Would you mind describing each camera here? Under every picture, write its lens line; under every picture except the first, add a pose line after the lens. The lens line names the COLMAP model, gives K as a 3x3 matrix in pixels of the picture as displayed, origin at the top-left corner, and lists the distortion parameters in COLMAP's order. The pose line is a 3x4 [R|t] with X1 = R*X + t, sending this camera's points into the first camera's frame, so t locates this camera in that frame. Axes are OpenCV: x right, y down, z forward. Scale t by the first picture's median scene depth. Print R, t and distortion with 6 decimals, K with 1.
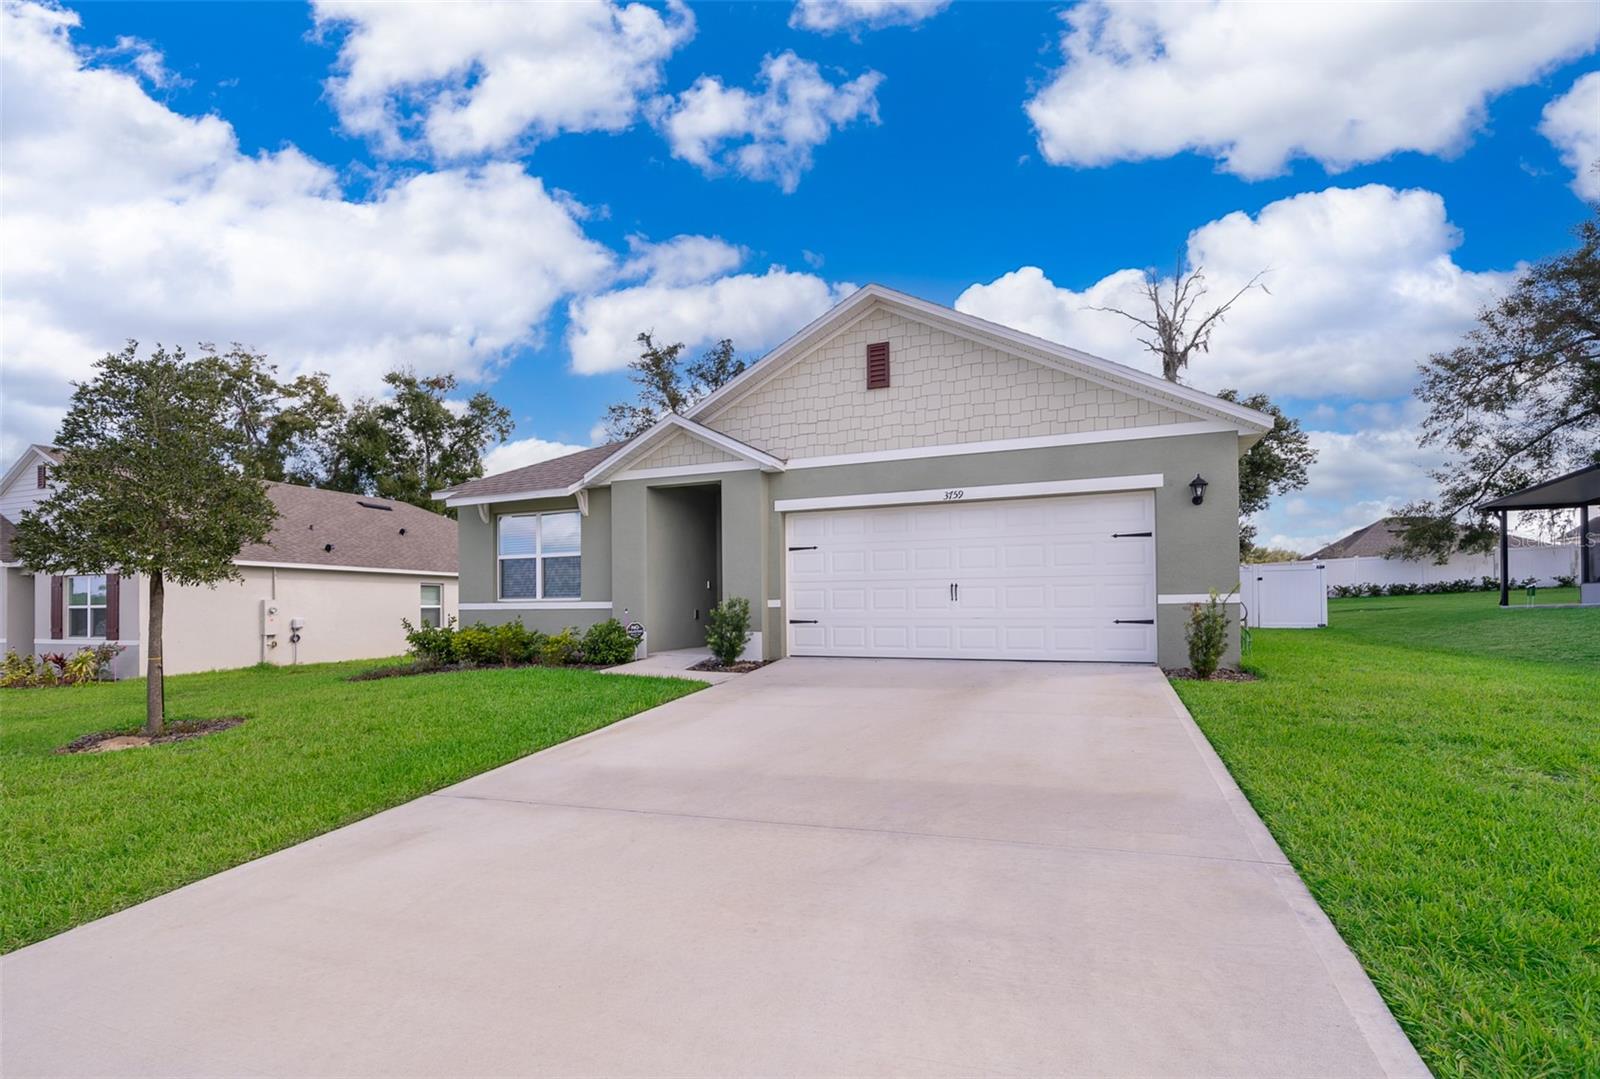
lens RADIAL K [[732.9, 0, 789.6], [0, 732.9, 574.6], [0, 0, 1]] dist [0.001762, 0.000591]
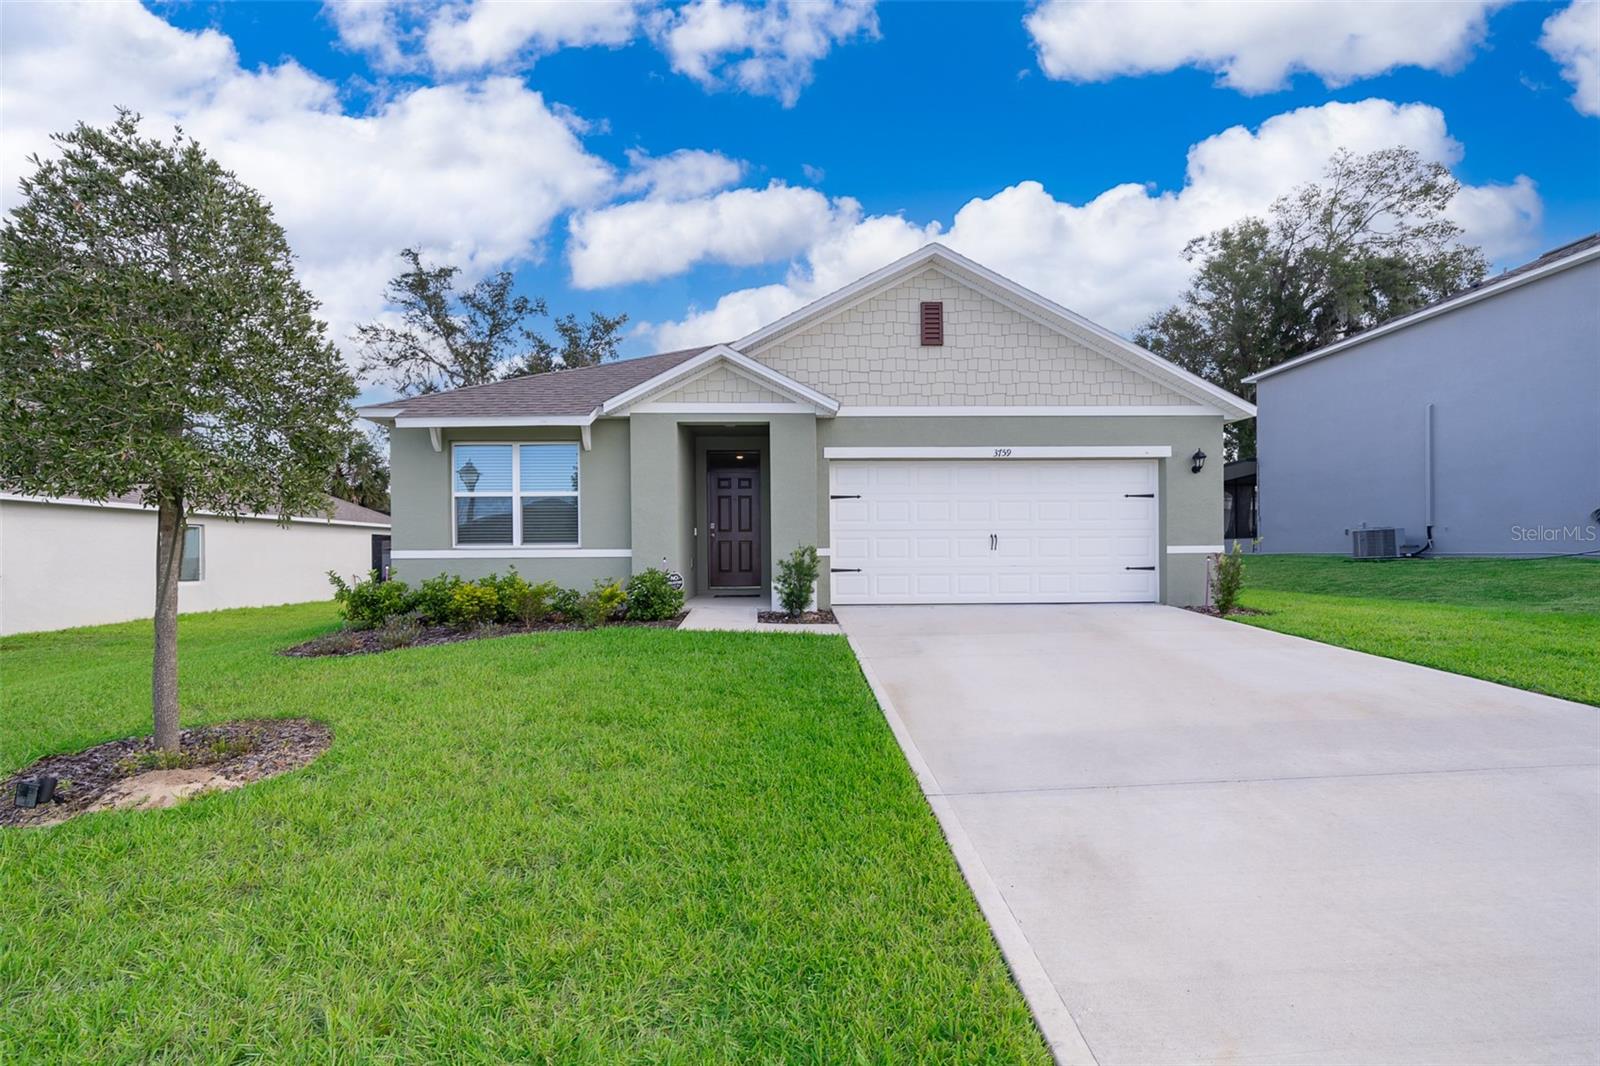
lens RADIAL K [[680.1, 0, 806.3], [0, 680.1, 533.7], [0, 0, 1]] dist [0.001443, 0.000428]
pose [[0.913580, 0.013569, 0.406433, -0.414857], [-0.018859, 0.999782, 0.009013, 0.007286], [-0.406222, -0.015899, 0.913636, 0.178924]]
